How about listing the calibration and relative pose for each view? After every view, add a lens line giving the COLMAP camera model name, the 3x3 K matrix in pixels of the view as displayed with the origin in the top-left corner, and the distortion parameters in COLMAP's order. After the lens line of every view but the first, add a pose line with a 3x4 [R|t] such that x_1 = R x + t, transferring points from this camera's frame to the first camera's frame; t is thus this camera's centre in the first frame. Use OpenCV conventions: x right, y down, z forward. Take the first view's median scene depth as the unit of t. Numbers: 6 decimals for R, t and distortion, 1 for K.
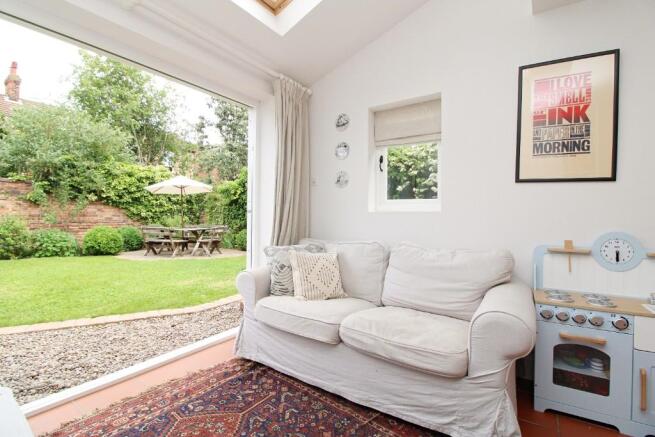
lens RADIAL K [[308.4, 0, 323.8], [0, 308.4, 216.7], [0, 0, 1]] dist [-0.009114, -0.003773]
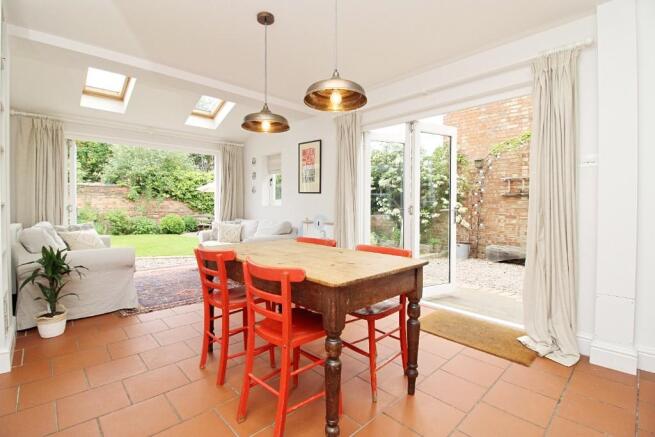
lens RADIAL K [[308.4, 0, 331.7], [0, 308.4, 217.9], [0, 0, 1]] dist [-0.009114, -0.003773]
pose [[0.980408, 0.002527, -0.196959, 0.346113], [0.003832, 0.999484, 0.031901, 0.000671], [0.196938, -0.032031, 0.979893, -0.325561]]
